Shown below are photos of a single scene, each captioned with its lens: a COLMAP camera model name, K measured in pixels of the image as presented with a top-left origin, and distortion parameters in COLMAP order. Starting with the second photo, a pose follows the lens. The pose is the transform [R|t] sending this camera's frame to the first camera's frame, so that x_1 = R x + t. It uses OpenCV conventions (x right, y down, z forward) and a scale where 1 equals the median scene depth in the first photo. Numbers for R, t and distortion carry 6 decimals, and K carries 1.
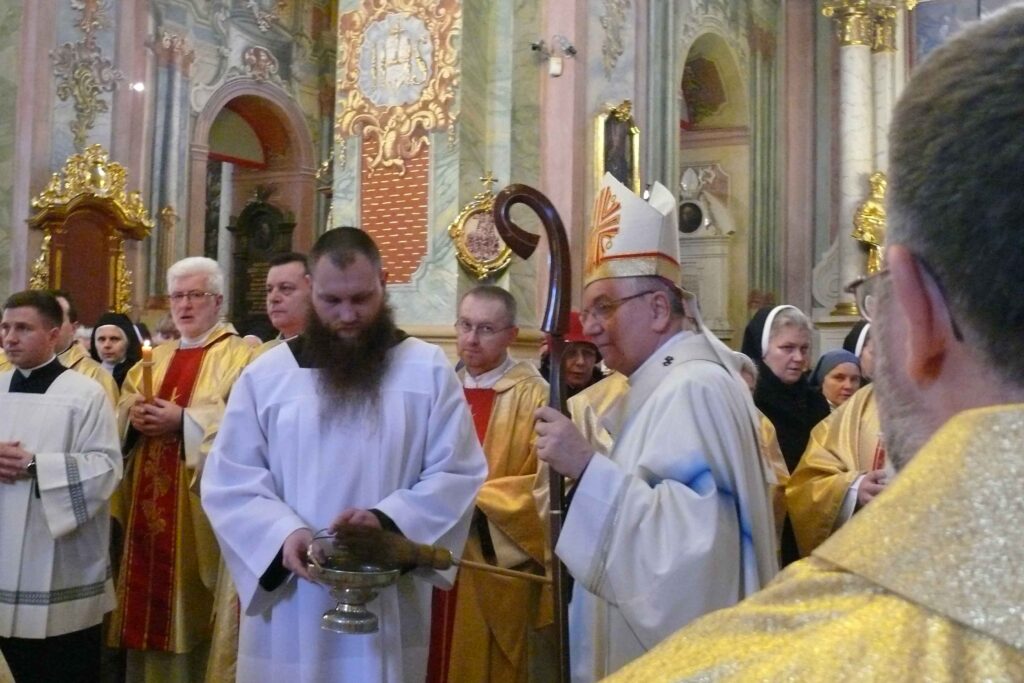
lens RADIAL K [[1182.7, 0, 547.6], [0, 1182.7, 318.8], [0, 0, 1]] dist [-0.209536, 0.262497]
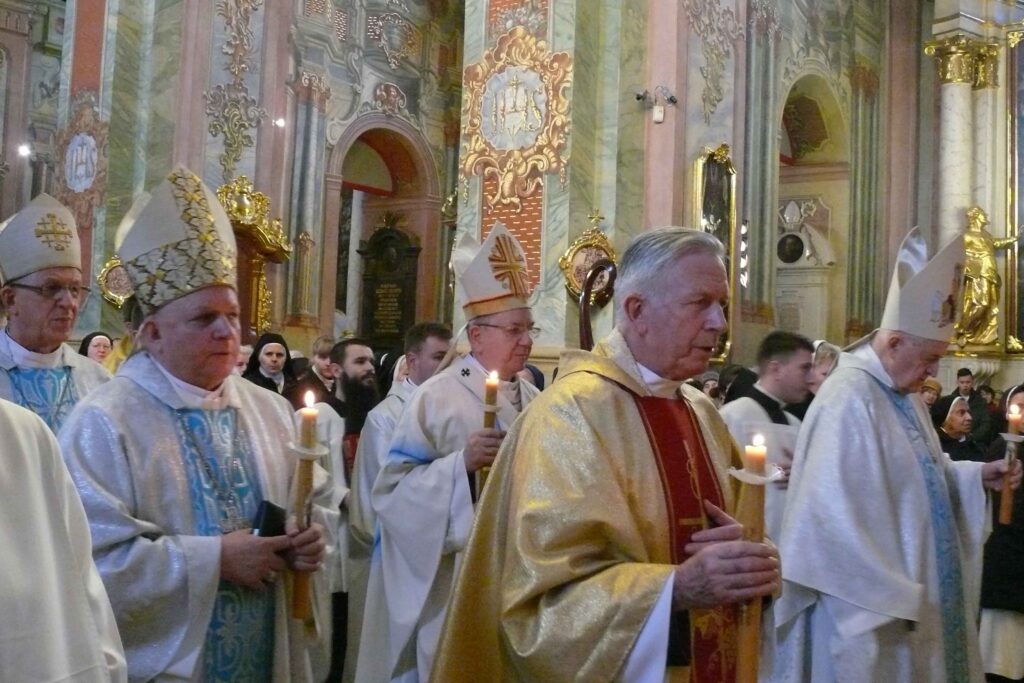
lens RADIAL K [[1184.0, 0, 499.5], [0, 1184.0, 336.9], [0, 0, 1]] dist [-0.209285, 0.261480]
pose [[0.989665, 0.018828, -0.142158, 0.013600], [-0.019067, 0.999818, -0.000317, -0.002023], [0.142126, 0.003025, 0.989844, -0.076064]]
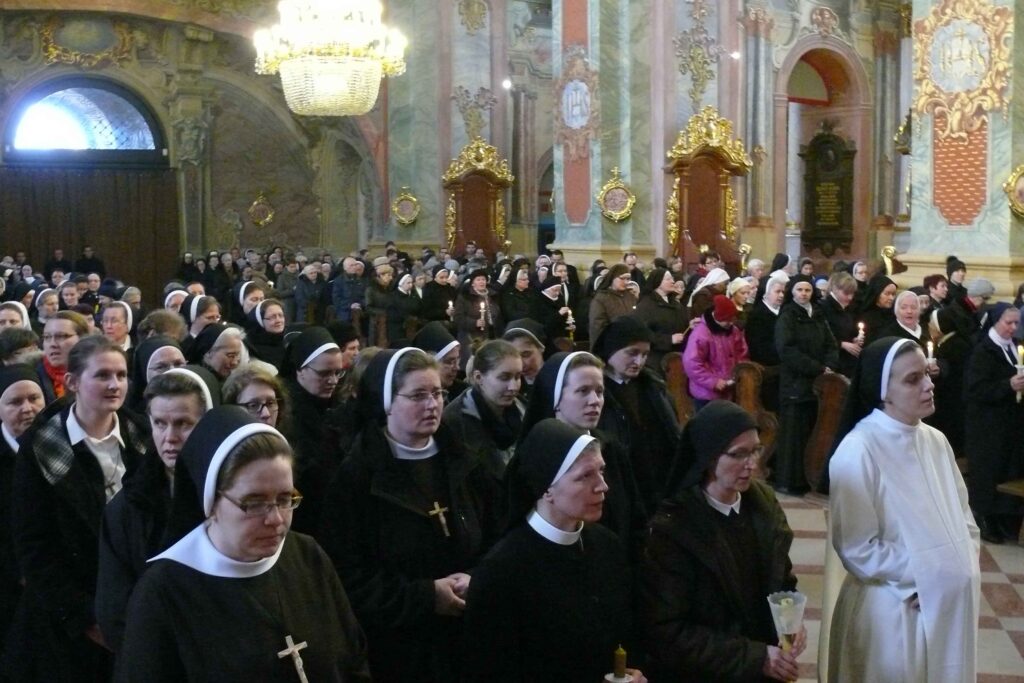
lens RADIAL K [[1096.1, 0, 512.0], [0, 1096.1, 341.5], [0, 0, 1]] dist [-0.200756, 0.218791]
pose [[0.882324, 0.025826, -0.469934, -0.004449], [0.035290, 0.992052, 0.120777, -0.042923], [0.469318, -0.123149, 0.874400, -0.225919]]
